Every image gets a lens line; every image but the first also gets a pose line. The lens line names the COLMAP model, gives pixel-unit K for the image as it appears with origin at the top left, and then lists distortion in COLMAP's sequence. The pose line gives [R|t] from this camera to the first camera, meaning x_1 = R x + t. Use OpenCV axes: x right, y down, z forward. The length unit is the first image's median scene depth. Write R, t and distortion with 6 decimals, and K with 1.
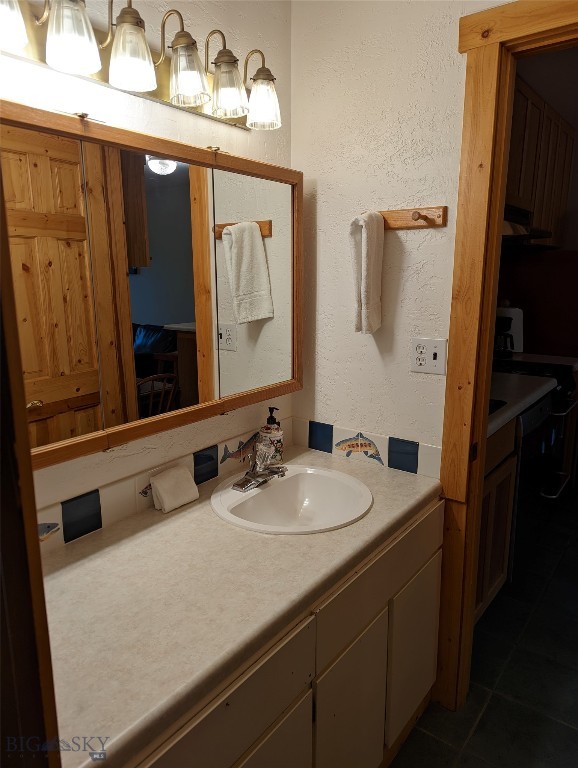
lens RADIAL K [[539.1, 0, 288.1], [0, 539.1, 387.3], [0, 0, 1]] dist [0.031207, -0.004843]
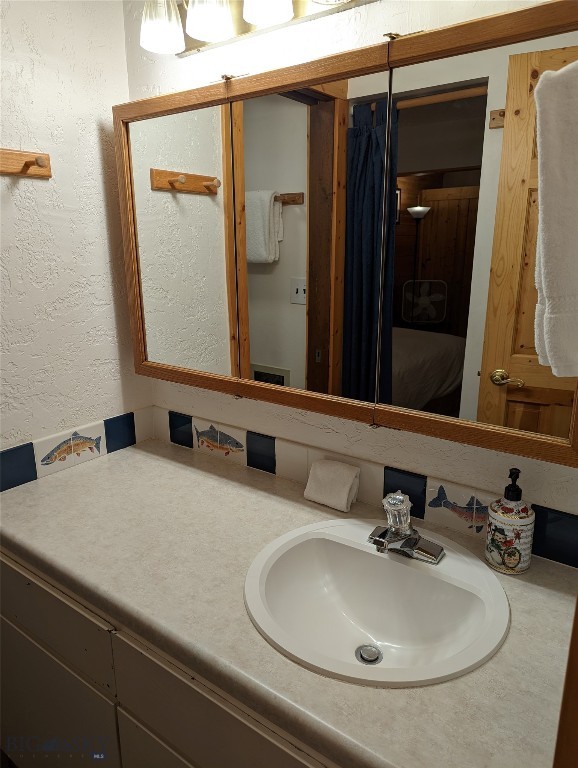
lens RADIAL K [[539.1, 0, 285.6], [0, 539.1, 383.0], [0, 0, 1]] dist [0.031207, -0.004843]
pose [[-0.004684, 0.259214, -0.965809, 0.622652], [-0.204348, 0.945190, 0.254671, -0.181157], [0.978887, 0.198554, 0.048542, 0.923327]]
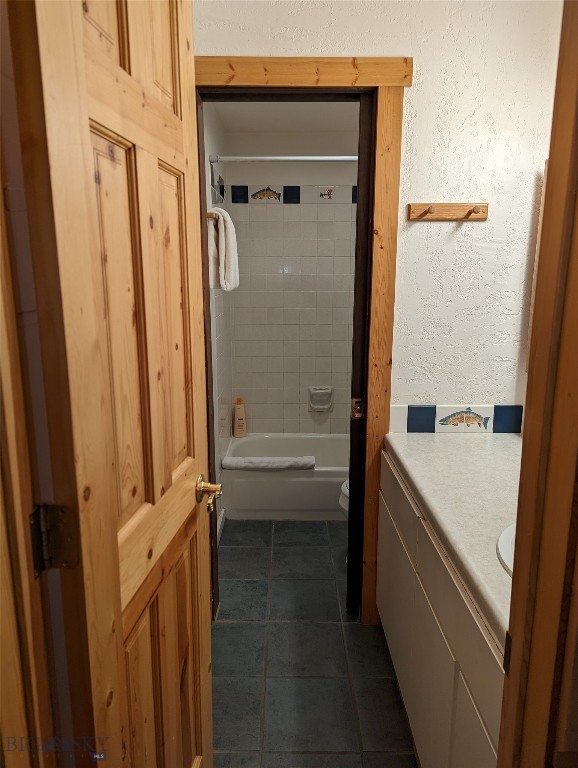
lens RADIAL K [[539.1, 0, 288.0], [0, 539.1, 380.0], [0, 0, 1]] dist [0.031207, -0.004843]
pose [[-0.797381, 0.121907, -0.591035, 0.820175], [-0.126814, 0.923667, 0.361604, -0.250184], [0.590001, 0.363287, -0.721055, 1.304835]]
